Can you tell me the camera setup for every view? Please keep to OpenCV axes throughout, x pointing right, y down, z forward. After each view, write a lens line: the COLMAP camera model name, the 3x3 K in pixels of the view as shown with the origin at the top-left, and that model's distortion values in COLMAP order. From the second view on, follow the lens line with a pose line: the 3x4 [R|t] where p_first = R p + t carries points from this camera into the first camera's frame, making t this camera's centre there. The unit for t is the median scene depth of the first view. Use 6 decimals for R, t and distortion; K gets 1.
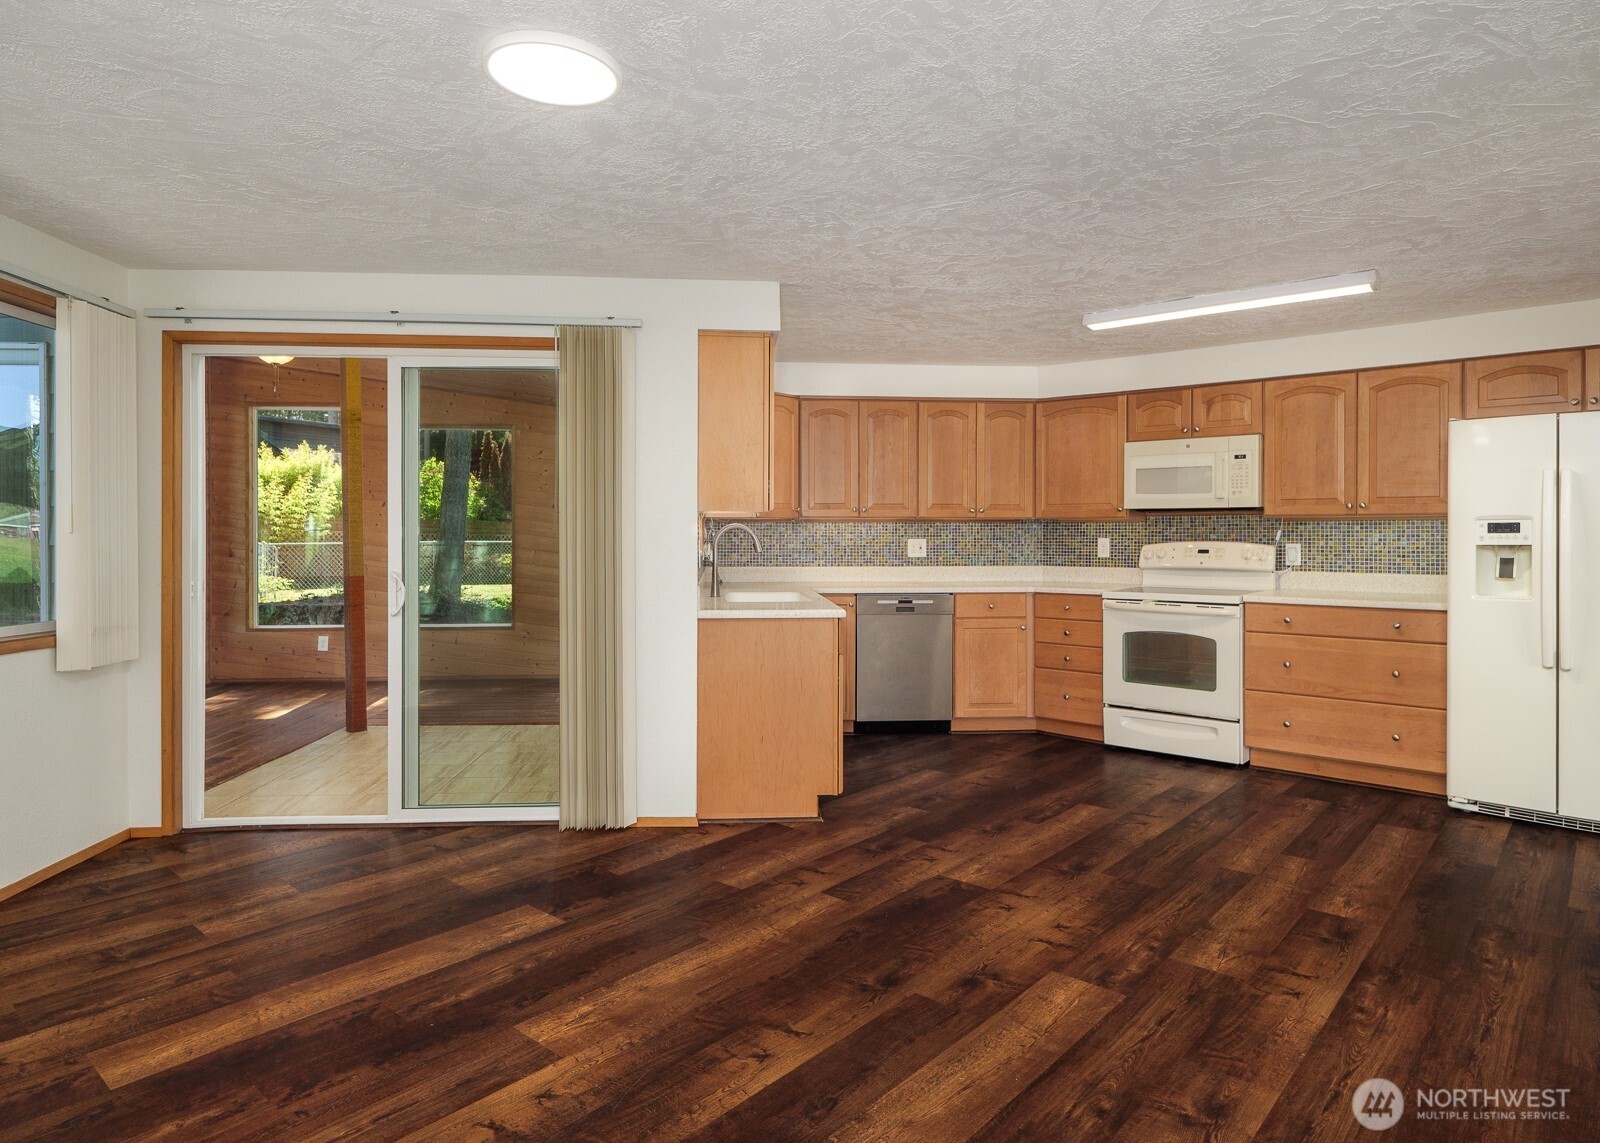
lens RADIAL K [[942.4, 0, 800.4], [0, 942.4, 534.3], [0, 0, 1]] dist [0.002699, -0.000660]
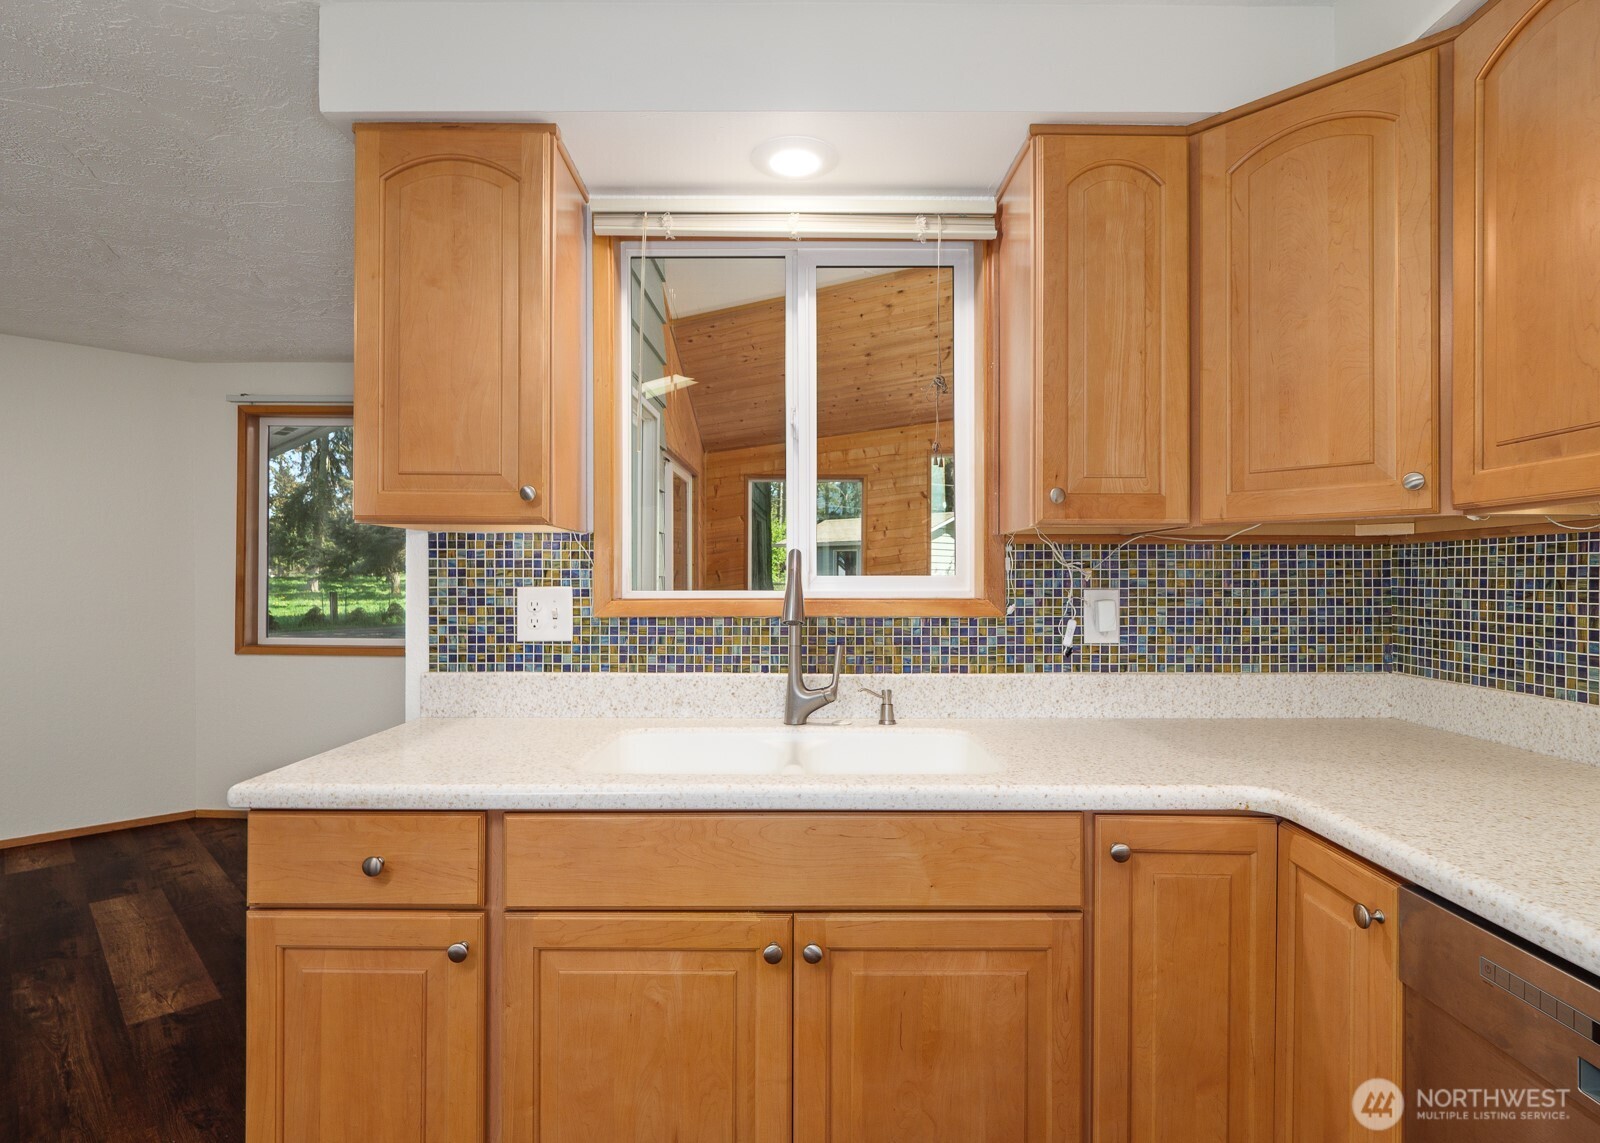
lens RADIAL K [[833.3, 0, 800.0], [0, 833.3, 571.5], [0, 0, 1]] dist [-0.000982, 0.000166]
pose [[-0.078832, -0.010416, -0.996834, 0.524995], [-0.005088, 0.999937, -0.010046, 0.002747], [0.996875, 0.004280, -0.078880, 1.892479]]
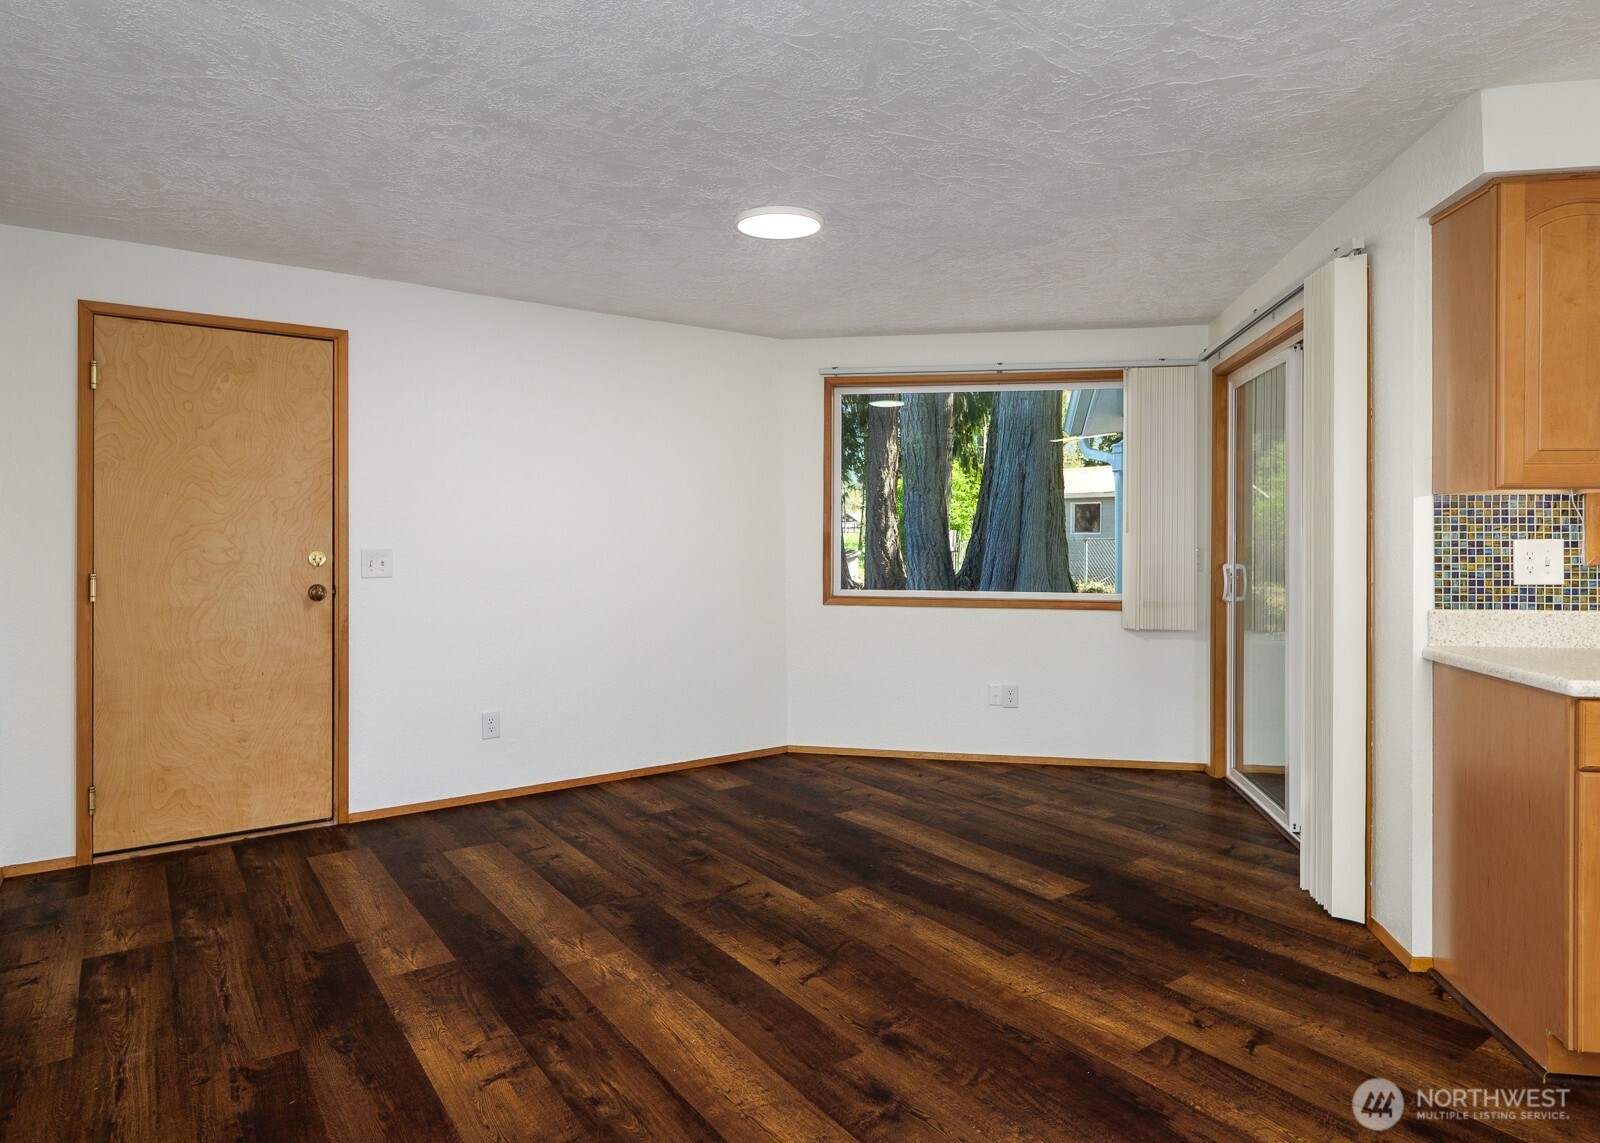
lens RADIAL K [[942.4, 0, 800.4], [0, 942.4, 534.3], [0, 0, 1]] dist [0.002699, -0.000660]
pose [[-0.230520, -0.003508, -0.973061, 0.951563], [-0.001493, 0.999994, -0.003251, 0.008895], [0.973066, 0.000704, -0.230524, 1.100948]]
